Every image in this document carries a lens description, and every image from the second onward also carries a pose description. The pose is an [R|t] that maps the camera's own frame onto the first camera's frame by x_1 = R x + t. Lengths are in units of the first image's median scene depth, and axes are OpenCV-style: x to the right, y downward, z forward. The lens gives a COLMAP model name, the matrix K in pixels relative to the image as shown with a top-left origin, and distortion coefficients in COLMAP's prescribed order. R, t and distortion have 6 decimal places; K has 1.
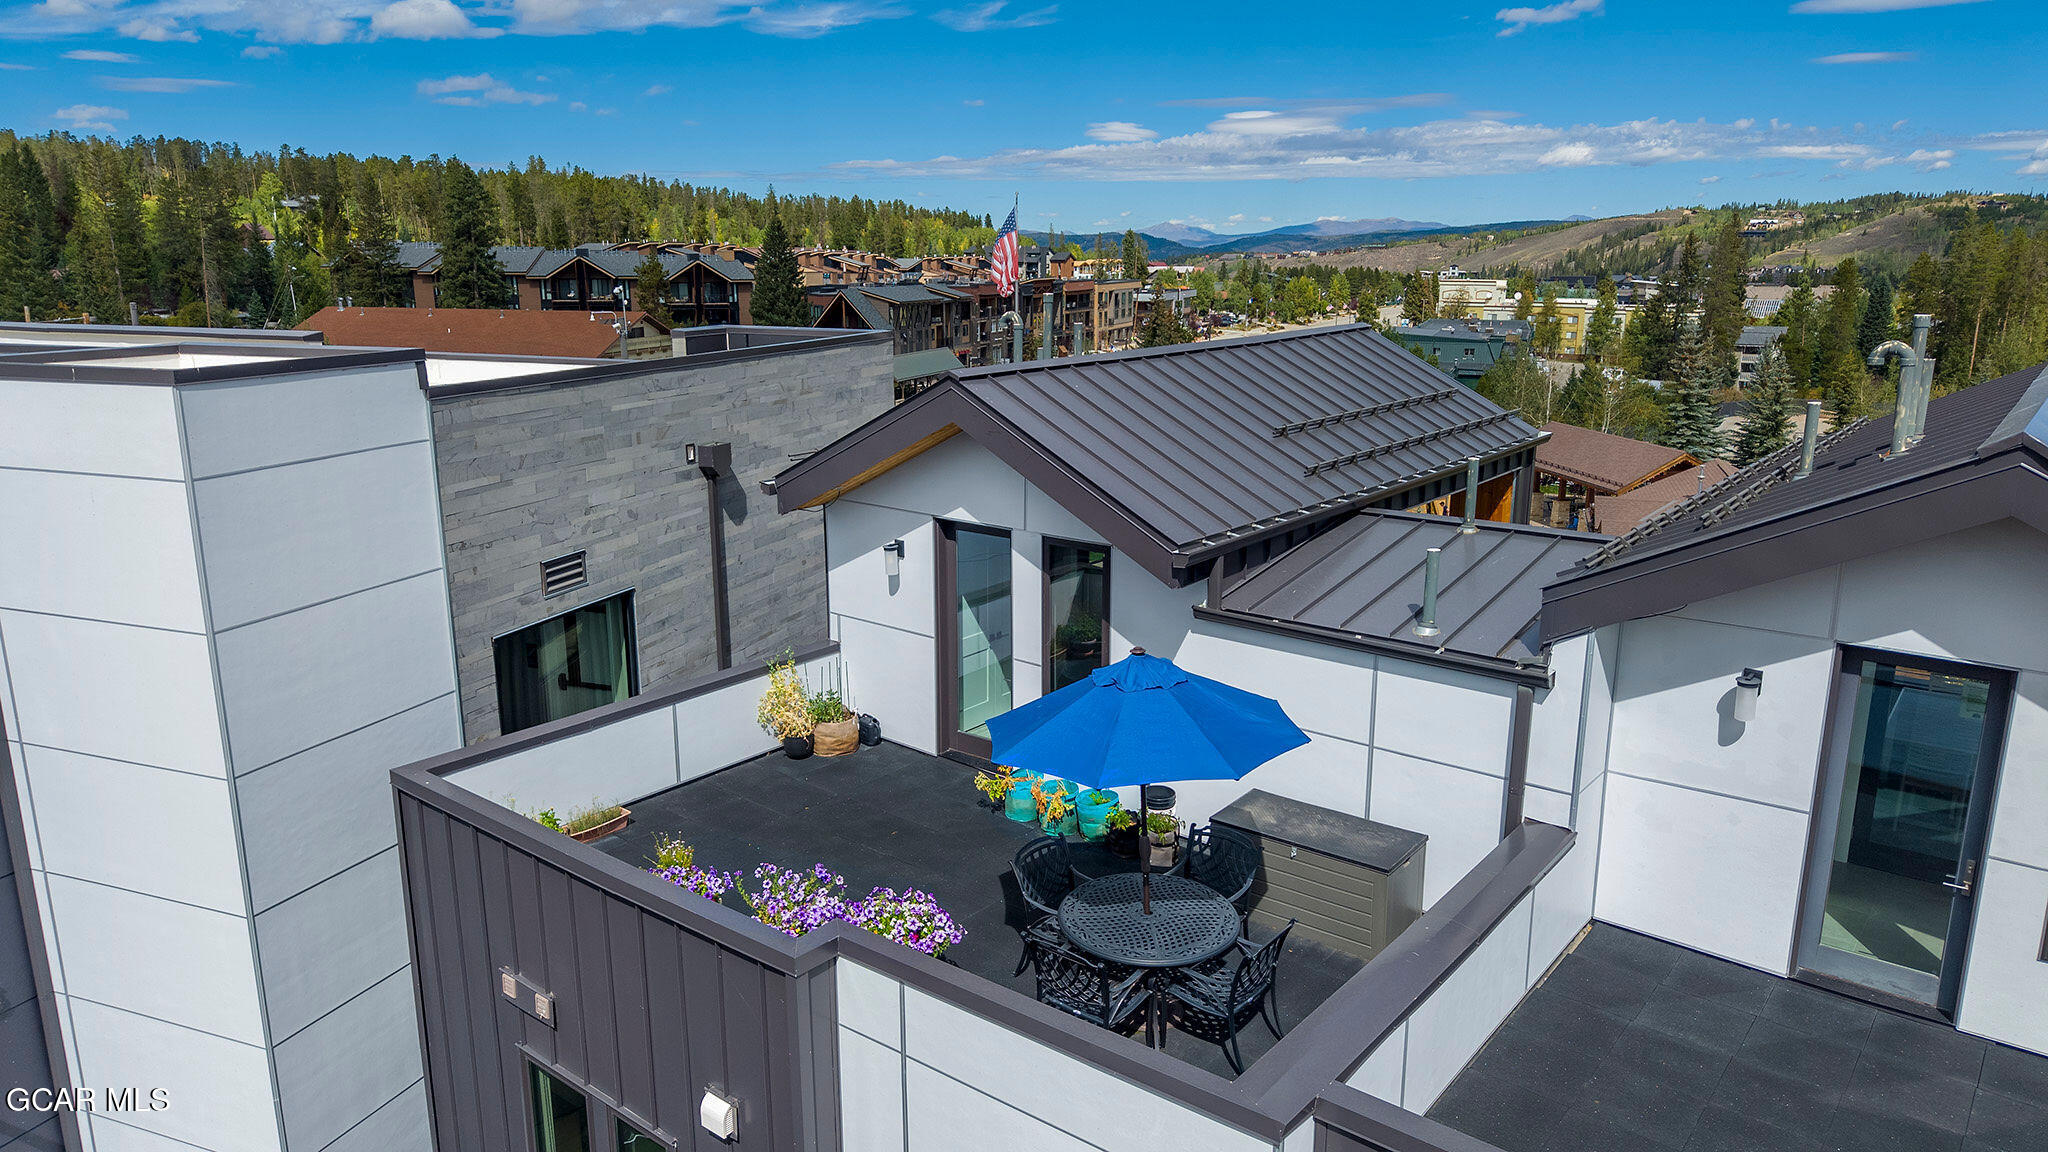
lens RADIAL K [[1421.6, 0, 1024.0], [0, 1421.6, 576.0], [0, 0, 1]] dist [0.072339, -0.149361]
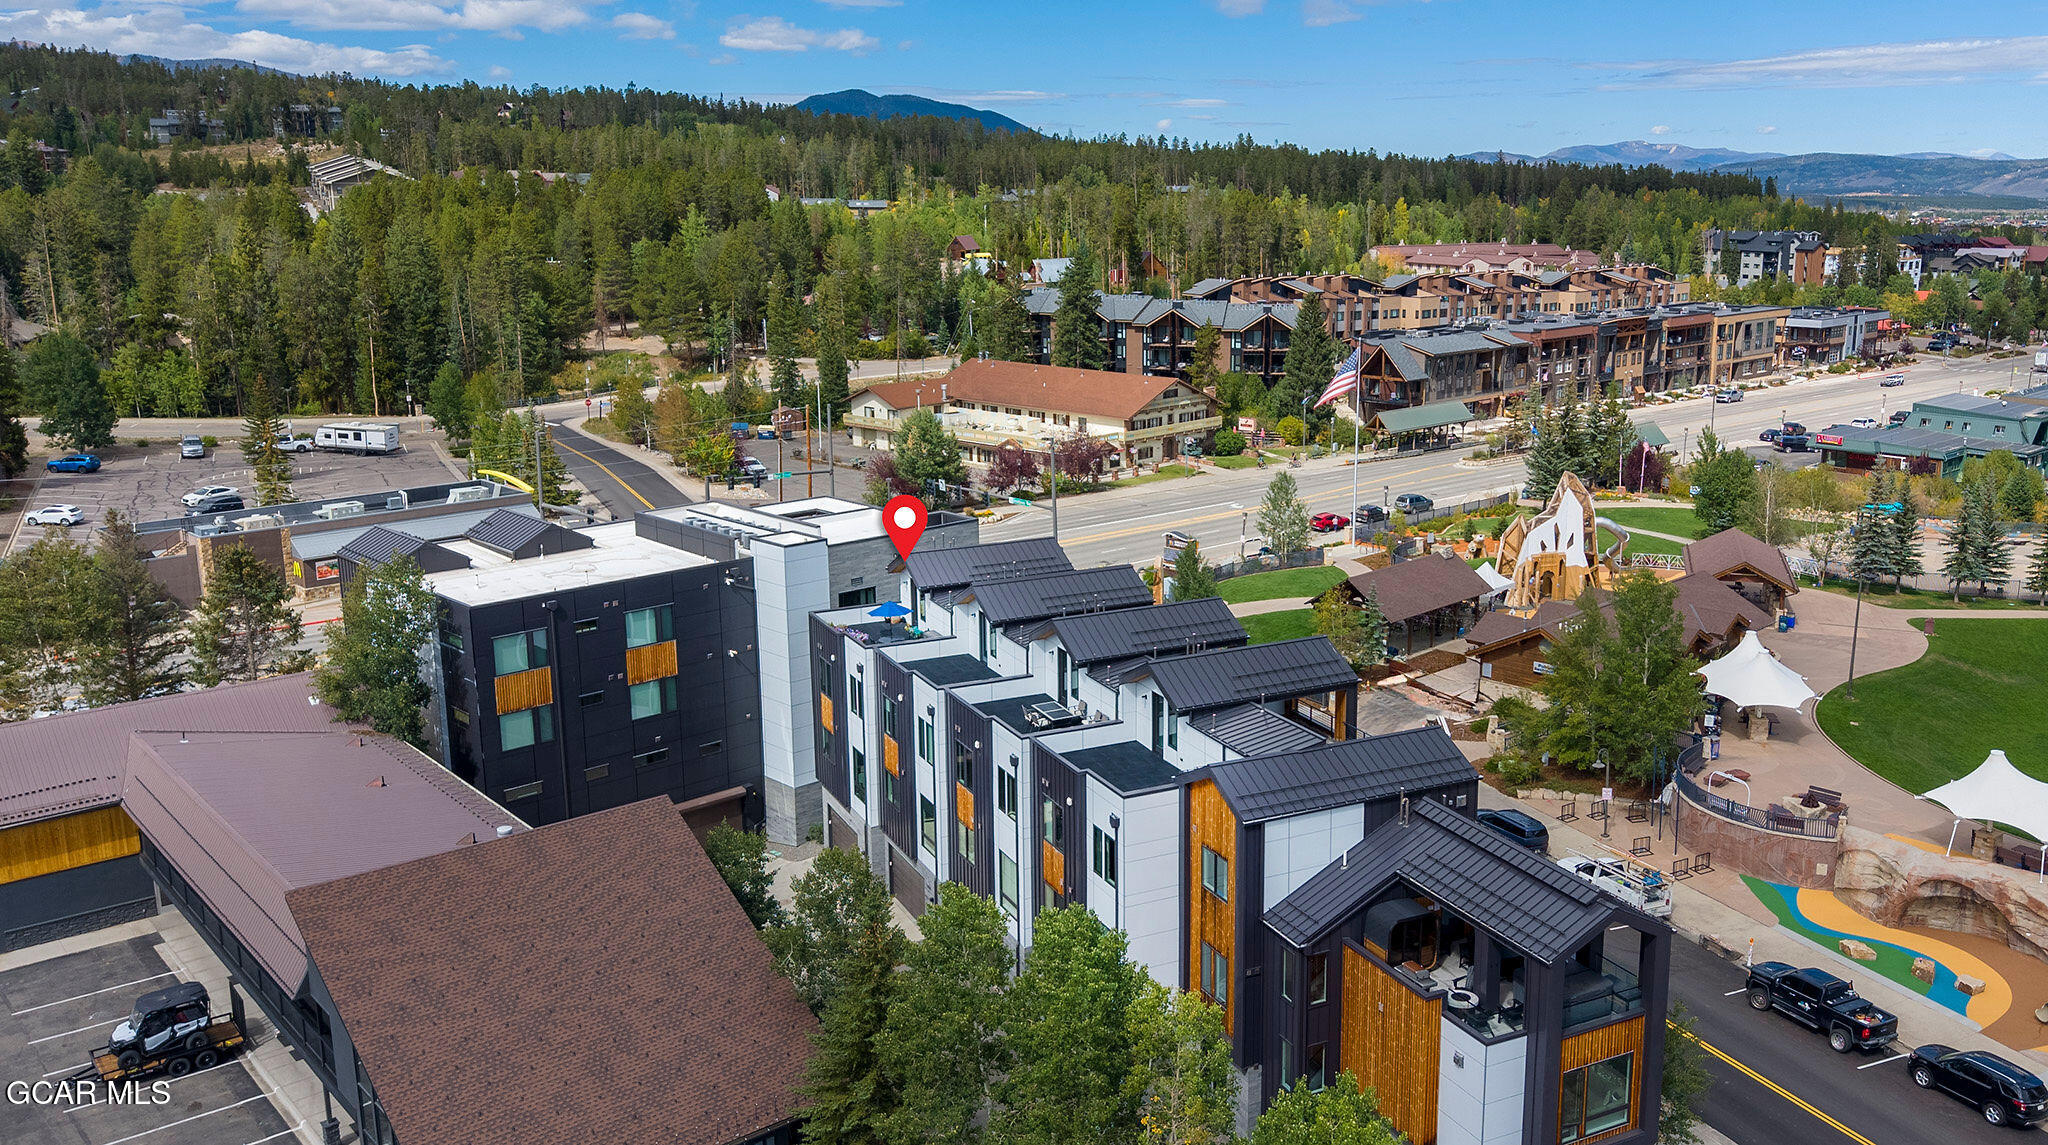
lens RADIAL K [[1811.5, 0, 1024.0], [0, 1811.5, 572.5], [0, 0, 1]] dist [0.147273, -0.262620]
pose [[0.885742, 0.093073, -0.454750, 0.255779], [-0.094128, 0.995352, 0.020379, -0.018239], [0.454533, 0.024754, 0.890386, -0.361054]]
